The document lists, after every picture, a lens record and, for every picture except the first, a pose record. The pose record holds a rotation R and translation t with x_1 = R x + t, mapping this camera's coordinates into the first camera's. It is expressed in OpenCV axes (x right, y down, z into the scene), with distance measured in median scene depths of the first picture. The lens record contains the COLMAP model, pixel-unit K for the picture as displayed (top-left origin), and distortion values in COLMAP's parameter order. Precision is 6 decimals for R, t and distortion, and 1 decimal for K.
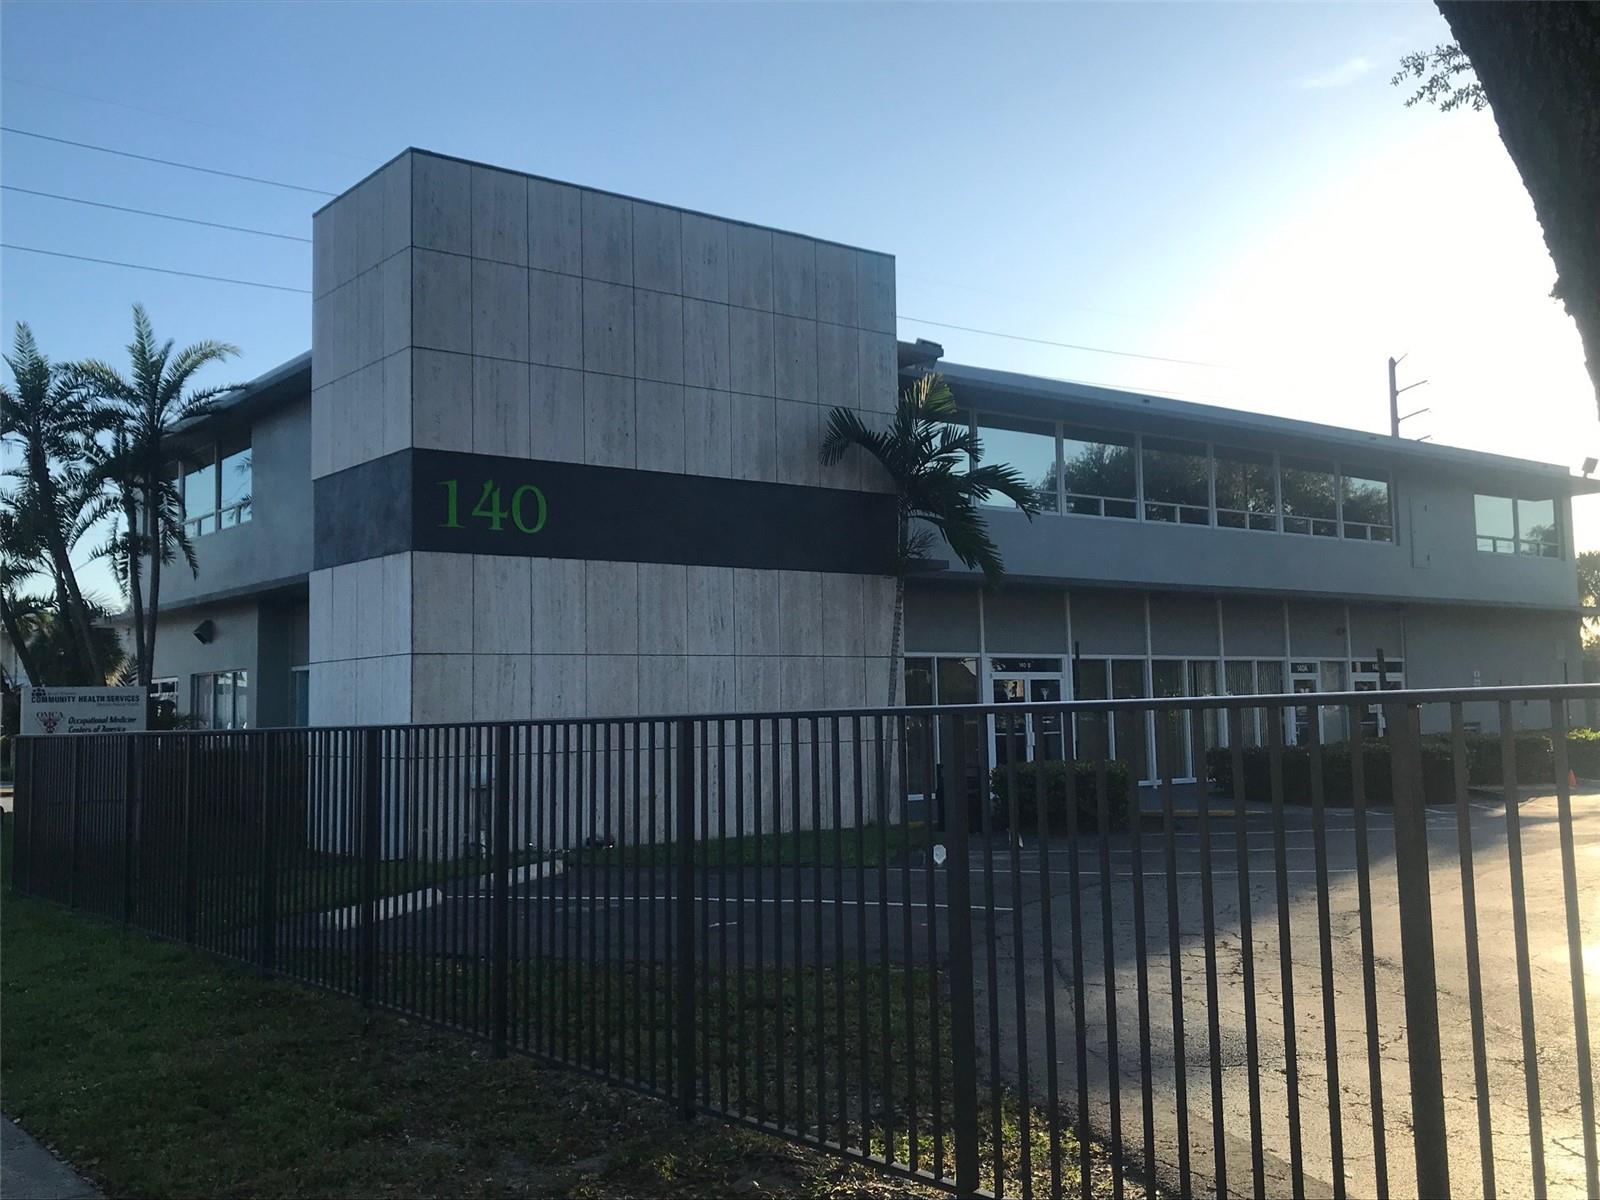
lens RADIAL K [[1538.0, 0, 769.0], [0, 1538.0, 574.9], [0, 0, 1]] dist [0.141888, -0.282122]
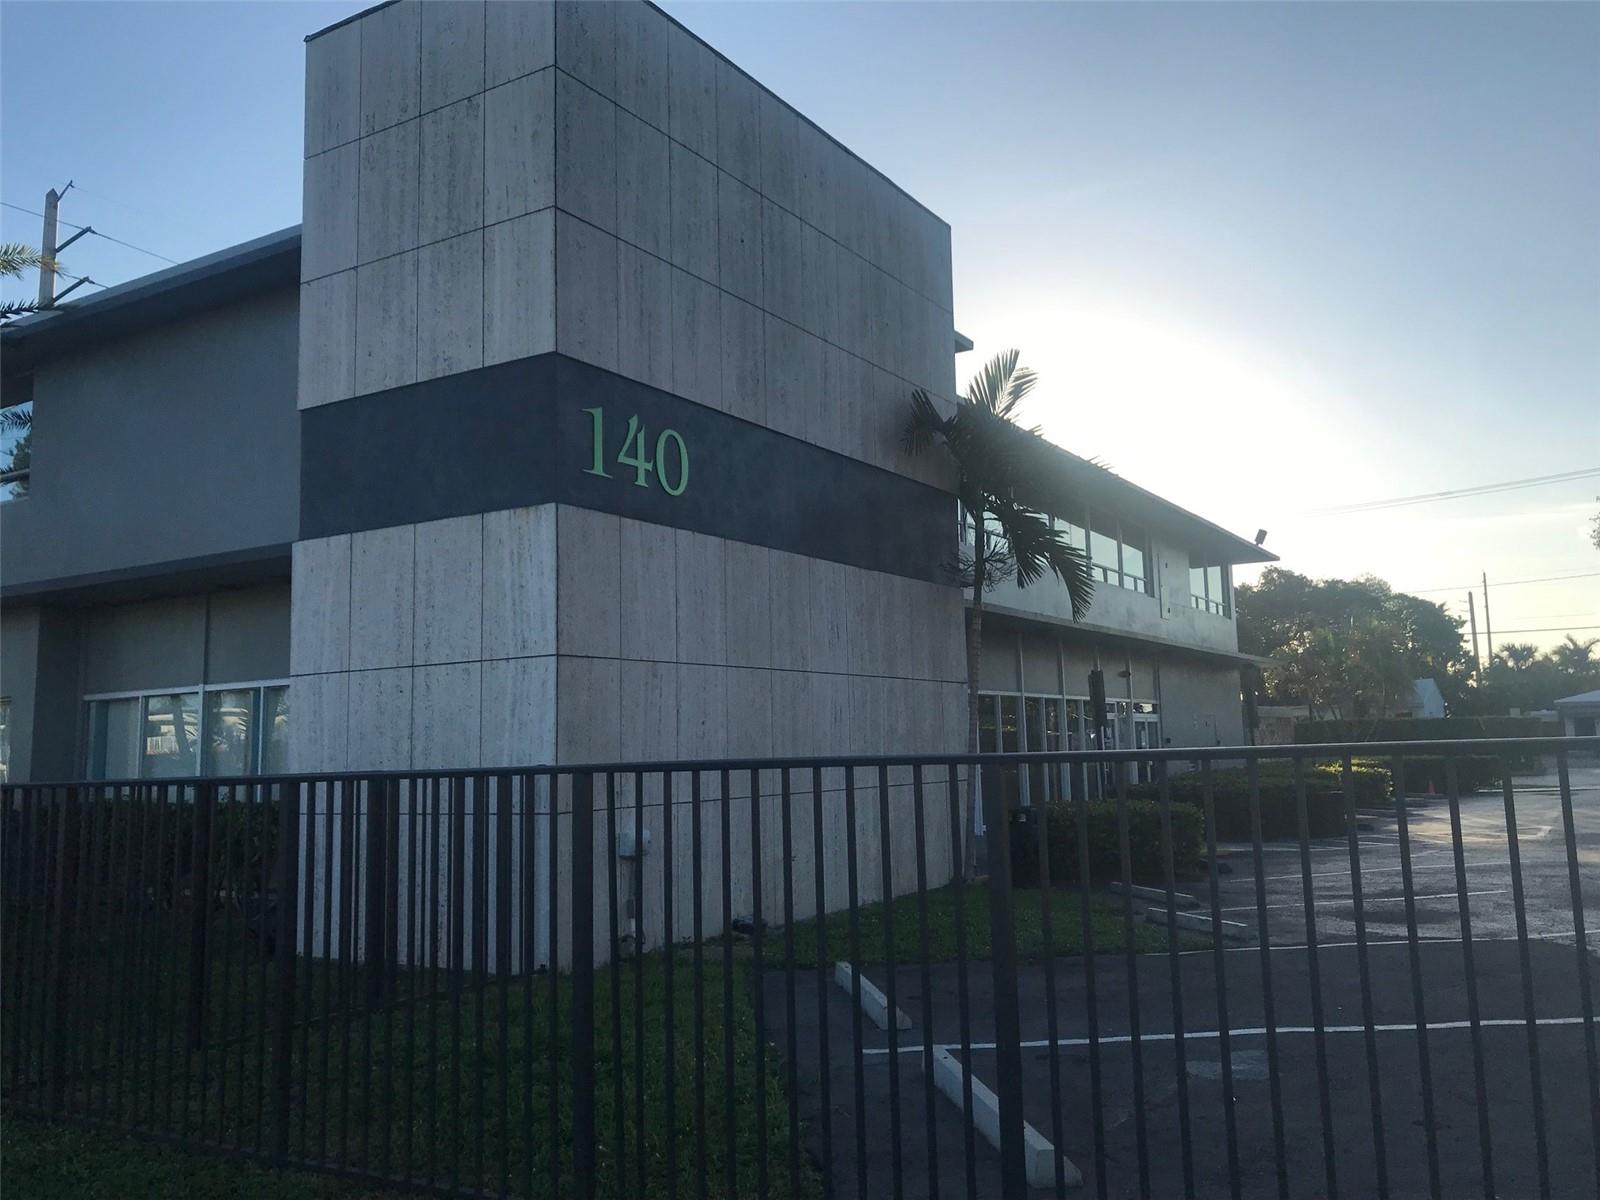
lens RADIAL K [[1313.0, 0, 800.0], [0, 1313.0, 600.0], [0, 0, 1]] dist [0.017131, 0.002817]
pose [[0.930520, 0.034580, 0.364604, -0.297634], [-0.023071, 0.999090, -0.035876, 0.039286], [-0.365513, 0.024971, 0.930471, 0.377980]]
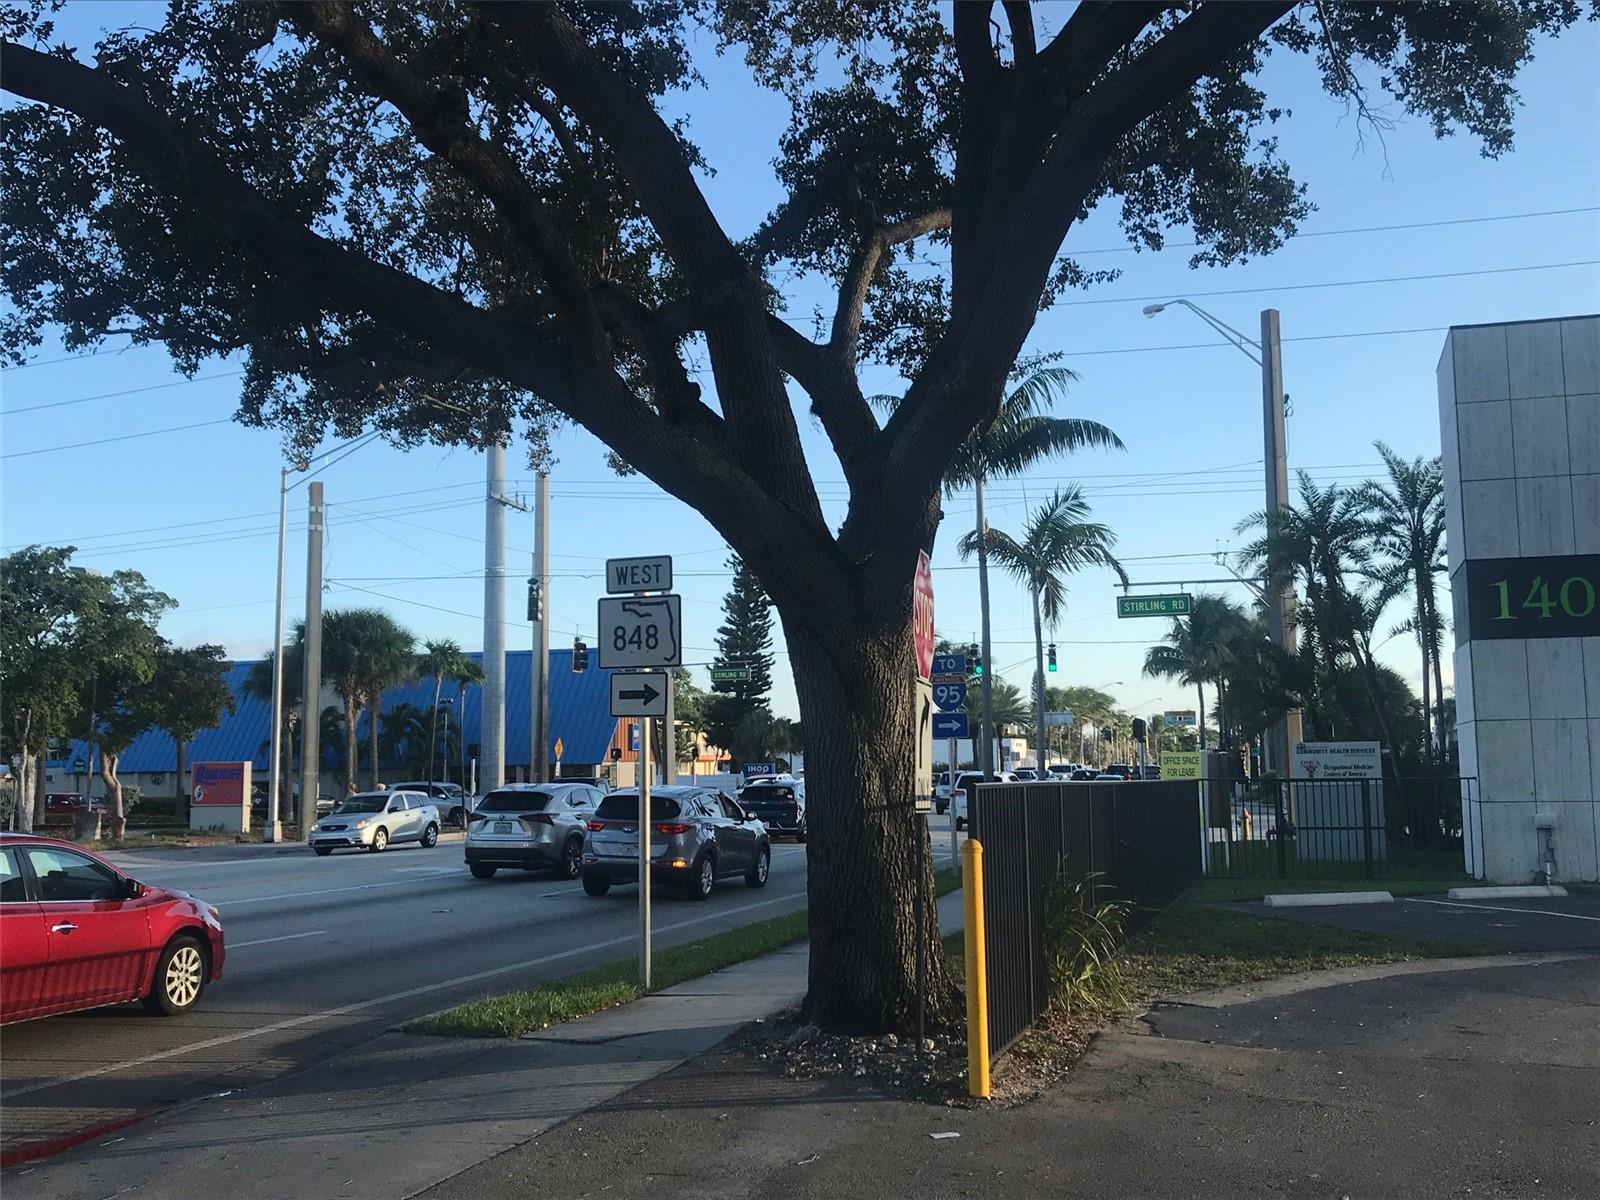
lens RADIAL K [[1700.0, 0, 799.8], [0, 1700.0, 580.5], [0, 0, 1]] dist [0.014395, -0.010014]
pose [[0.590574, -0.080584, -0.802950, 0.508852], [0.075753, 0.996144, -0.044257, -0.039170], [0.803420, -0.034689, 0.594401, -0.248563]]
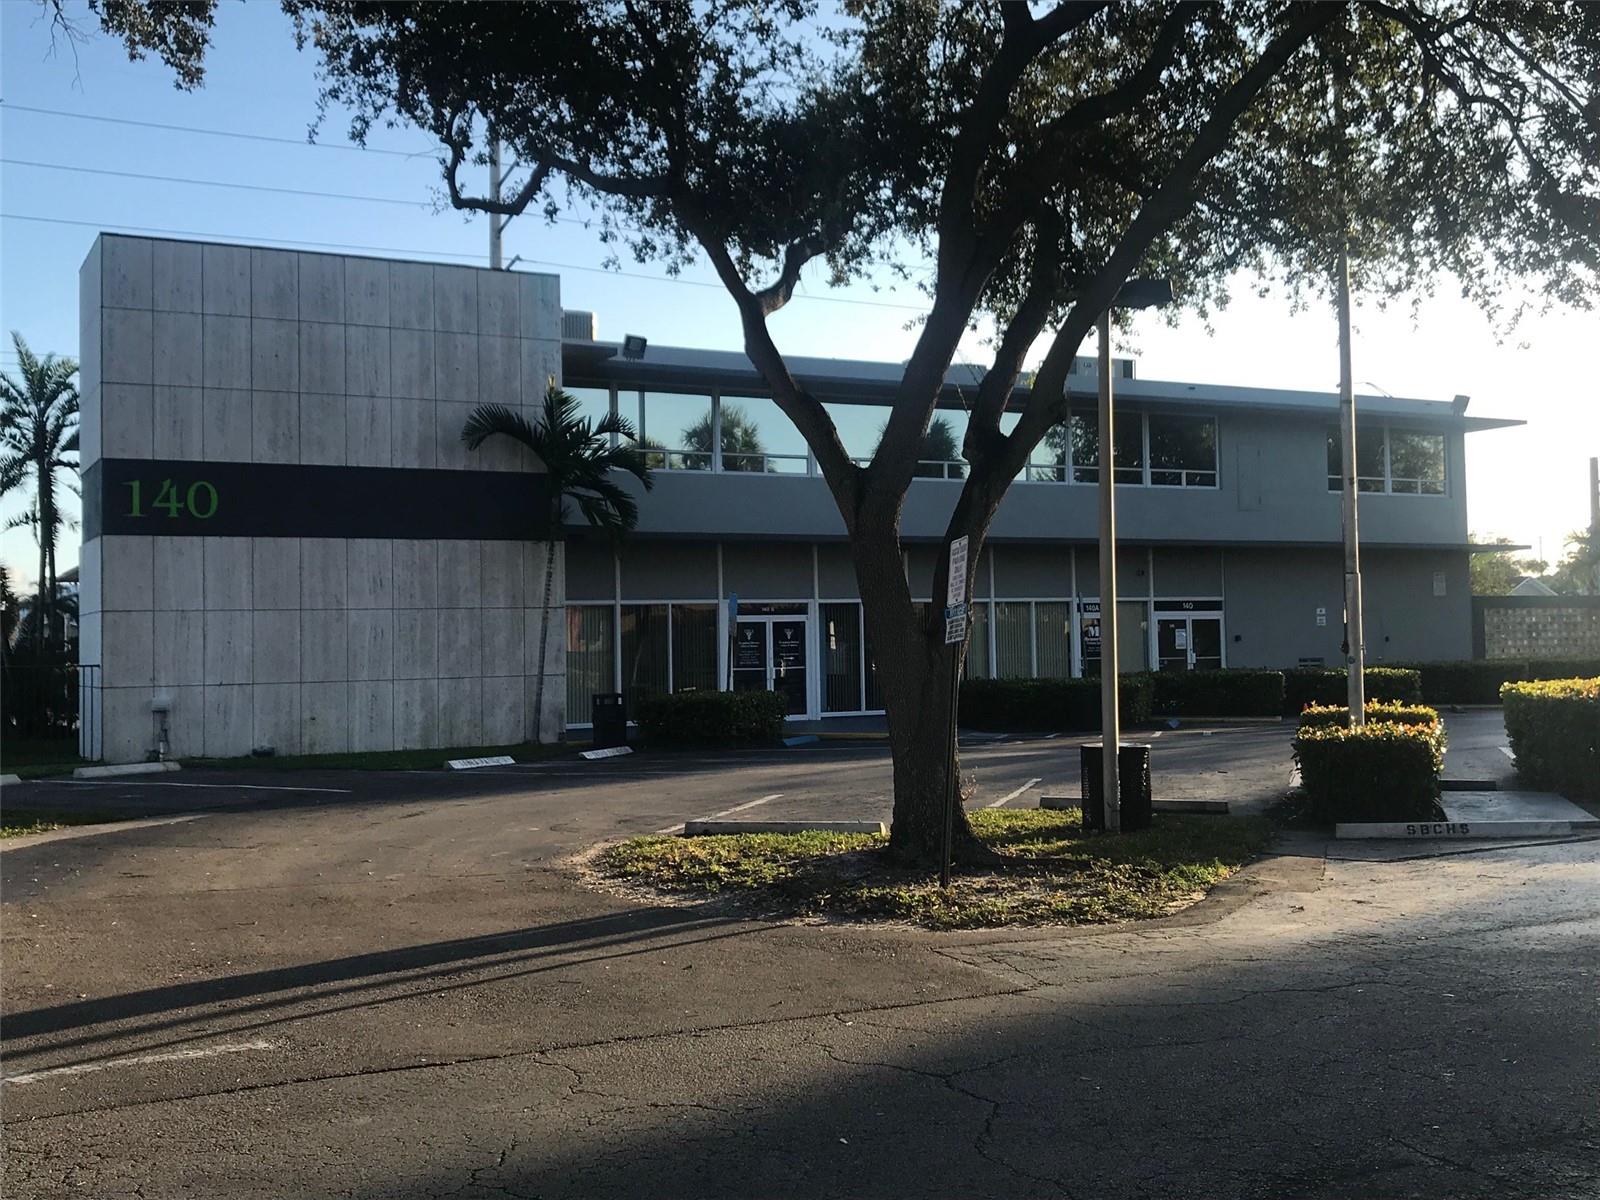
lens RADIAL K [[1702.4, 0, 799.0], [0, 1702.4, 567.0], [0, 0, 1]] dist [-0.005916, -0.004697]
pose [[0.989095, -0.008170, -0.147050, 0.515597], [0.014832, 0.998910, 0.044265, -0.038941], [0.146528, -0.045963, 0.988138, -0.328292]]
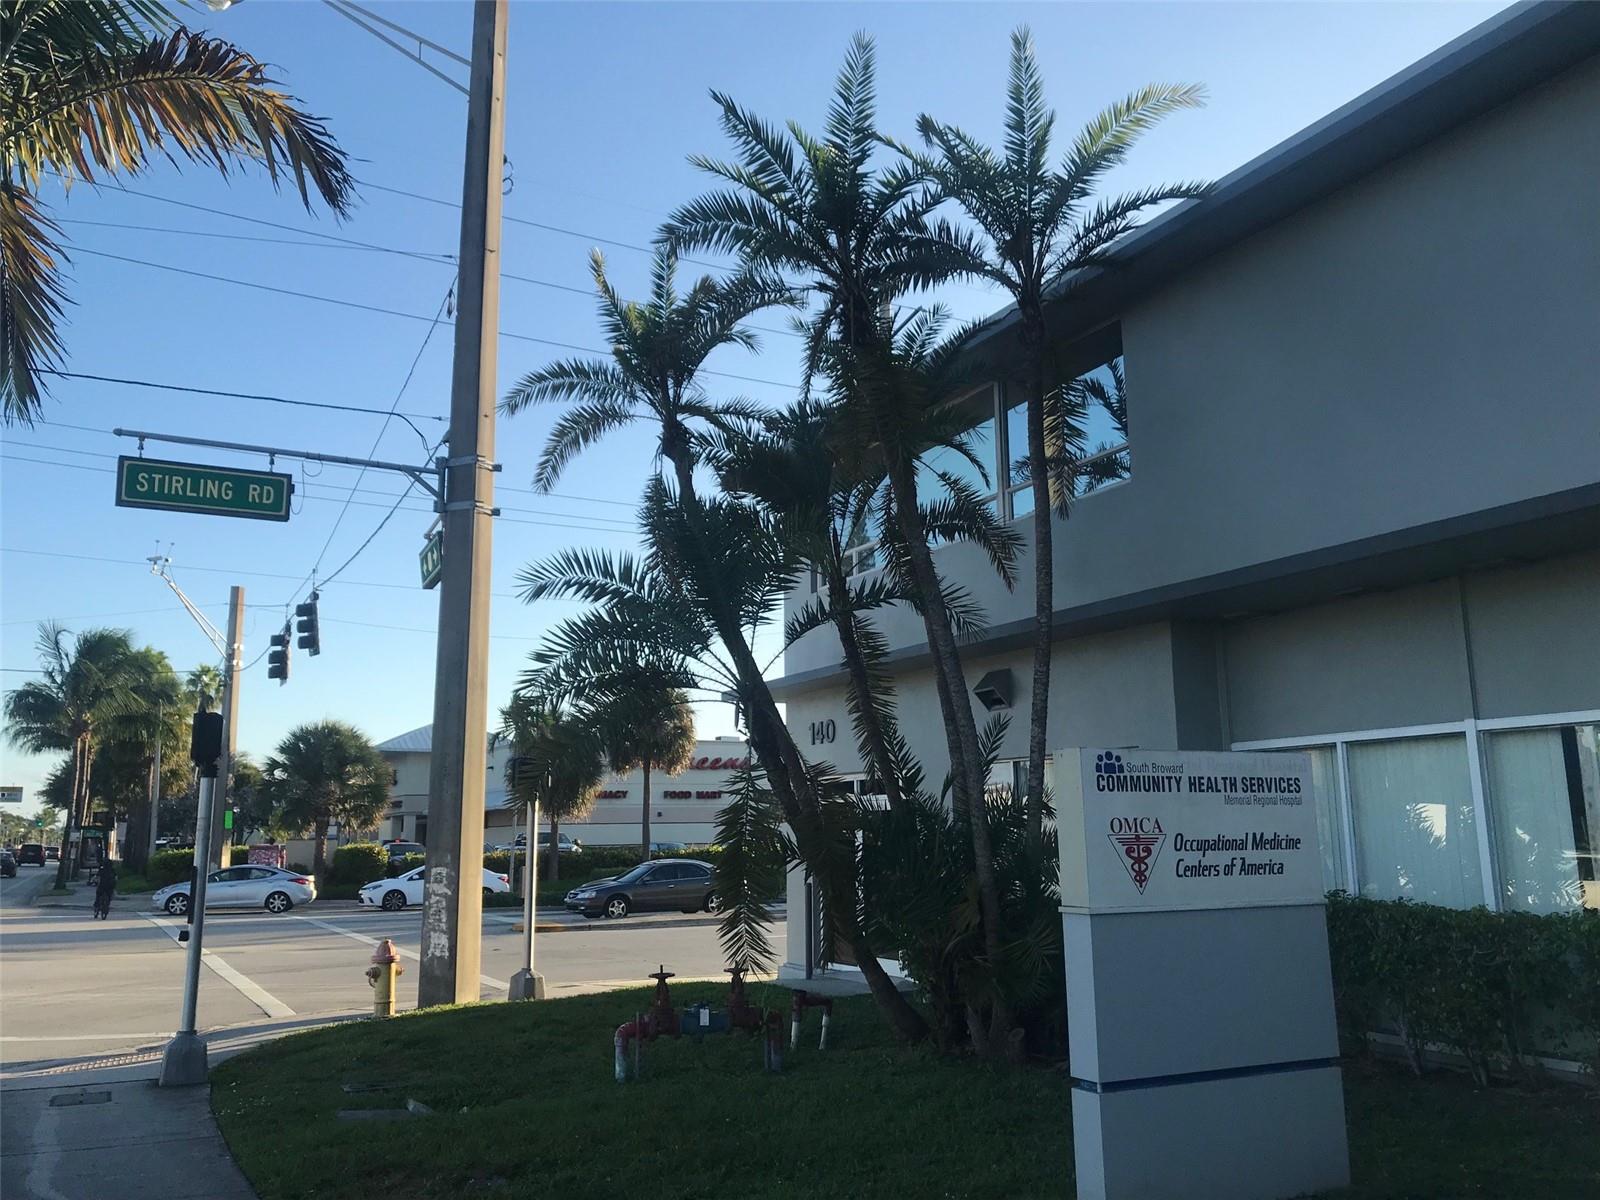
lens RADIAL K [[1313.0, 0, 800.0], [0, 1313.0, 600.0], [0, 0, 1]] dist [0.017131, 0.002817]
pose [[0.985474, -0.021418, -0.168469, -0.508039], [0.007060, 0.996324, -0.085369, 0.065918], [0.169678, 0.082939, 0.982003, 0.718707]]
